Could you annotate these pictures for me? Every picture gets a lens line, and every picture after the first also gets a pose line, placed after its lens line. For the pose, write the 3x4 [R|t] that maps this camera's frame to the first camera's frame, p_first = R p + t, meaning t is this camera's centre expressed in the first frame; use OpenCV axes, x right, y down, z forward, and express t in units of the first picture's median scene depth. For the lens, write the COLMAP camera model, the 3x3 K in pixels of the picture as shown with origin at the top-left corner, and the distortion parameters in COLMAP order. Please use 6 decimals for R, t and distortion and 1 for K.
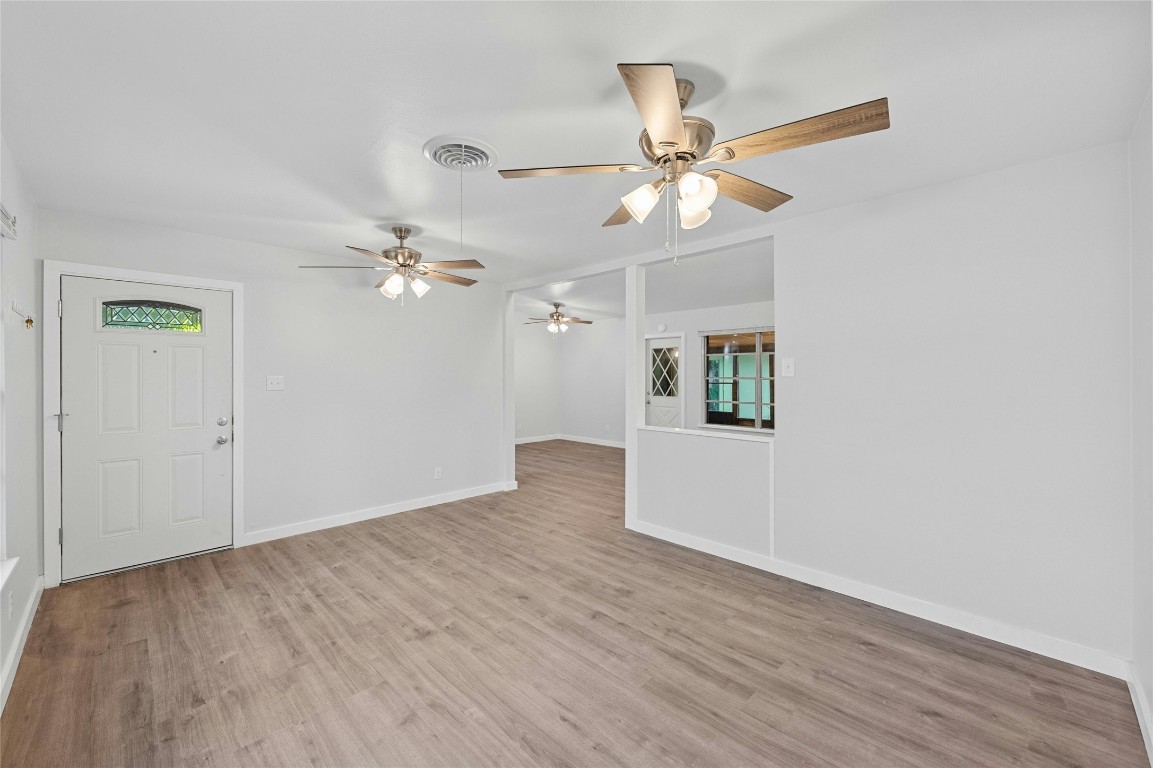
lens RADIAL K [[460.6, 0, 577.8], [0, 460.6, 374.4], [0, 0, 1]] dist [0.001376, 0.000069]
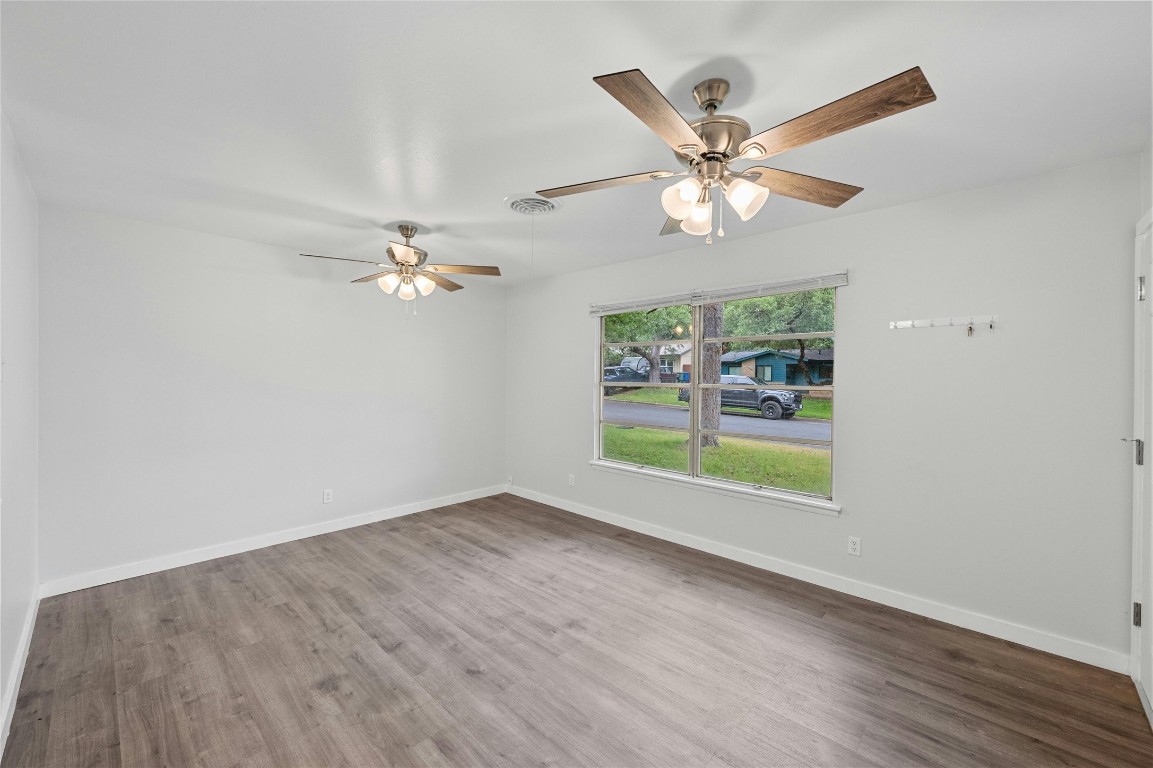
lens RADIAL K [[460.6, 0, 577.8], [0, 460.6, 374.4], [0, 0, 1]] dist [0.001376, 0.000069]
pose [[-0.999681, -0.005995, -0.024530, -0.303437], [-0.005943, 0.999980, -0.002178, -0.006712], [0.024543, -0.002032, -0.999697, 1.989562]]
